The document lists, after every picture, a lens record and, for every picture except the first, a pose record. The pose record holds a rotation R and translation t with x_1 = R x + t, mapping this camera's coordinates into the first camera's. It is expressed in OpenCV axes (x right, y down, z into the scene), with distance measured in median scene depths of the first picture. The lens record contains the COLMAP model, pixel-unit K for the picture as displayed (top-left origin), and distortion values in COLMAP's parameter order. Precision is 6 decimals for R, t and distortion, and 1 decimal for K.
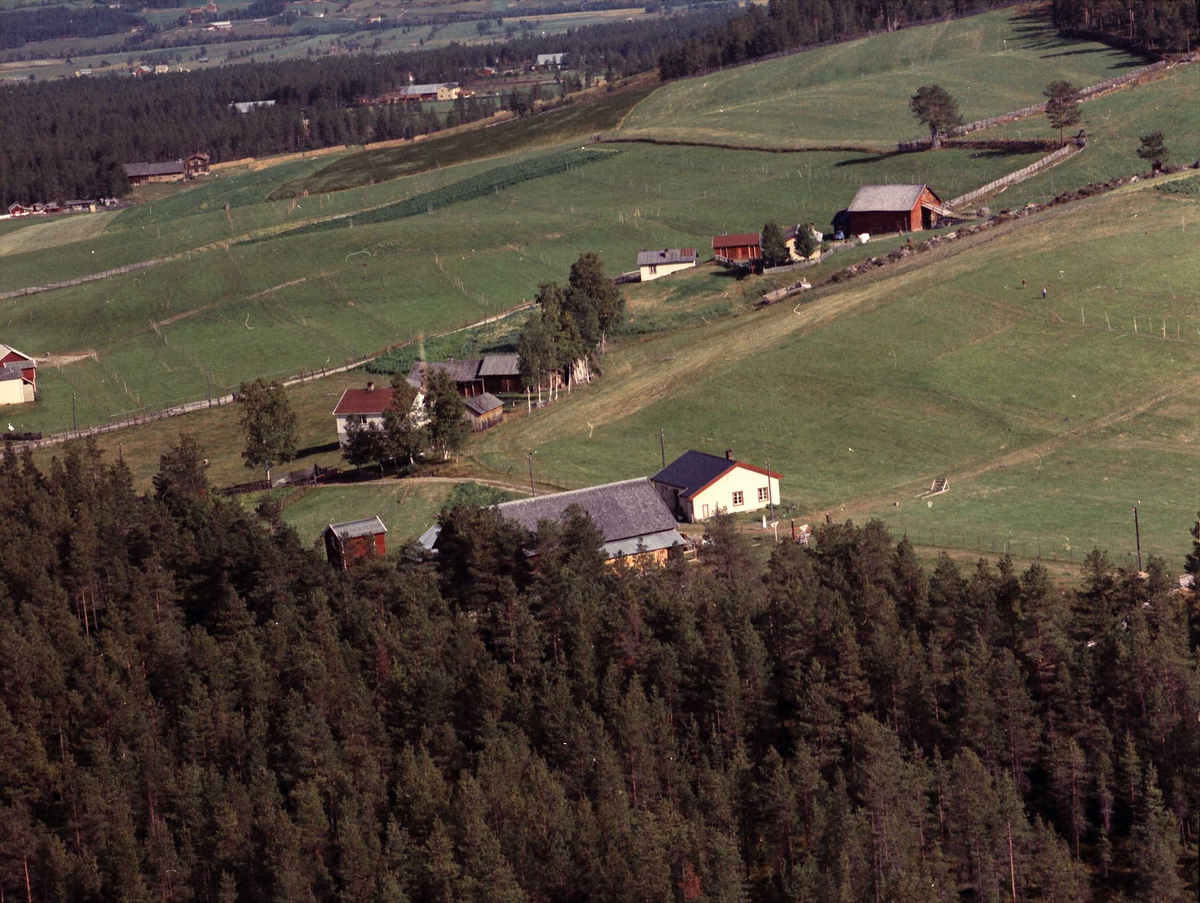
lens RADIAL K [[3143.1, 0, 600.0], [0, 3143.1, 451.5], [0, 0, 1]] dist [-0.088130, 0.968697]
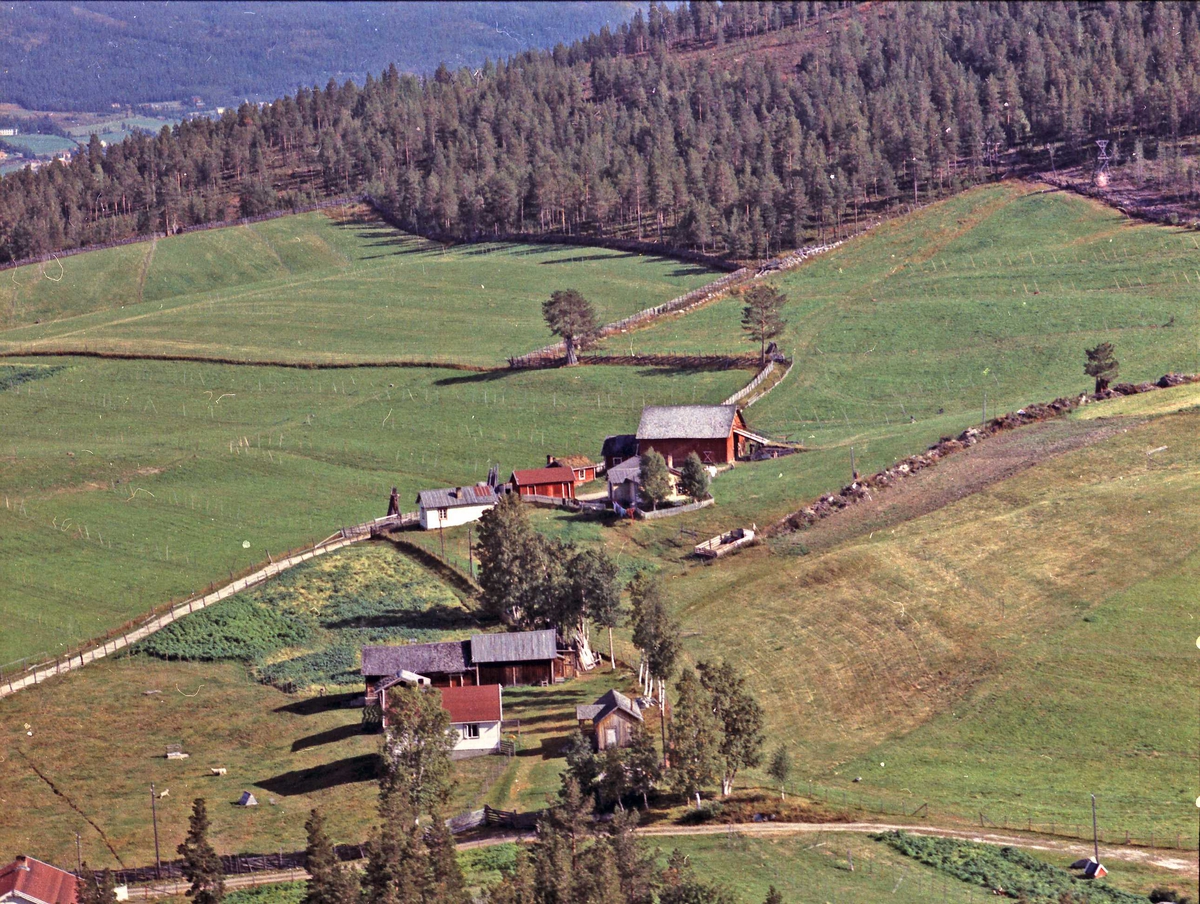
lens RADIAL K [[3143.1, 0, 600.0], [0, 3143.1, 452.0], [0, 0, 1]] dist [-0.088130, 0.968697]
pose [[0.918338, -0.001692, 0.395794, -0.251151], [0.030422, 0.997334, -0.066324, -0.019874], [-0.394626, 0.072949, 0.915941, 0.264057]]
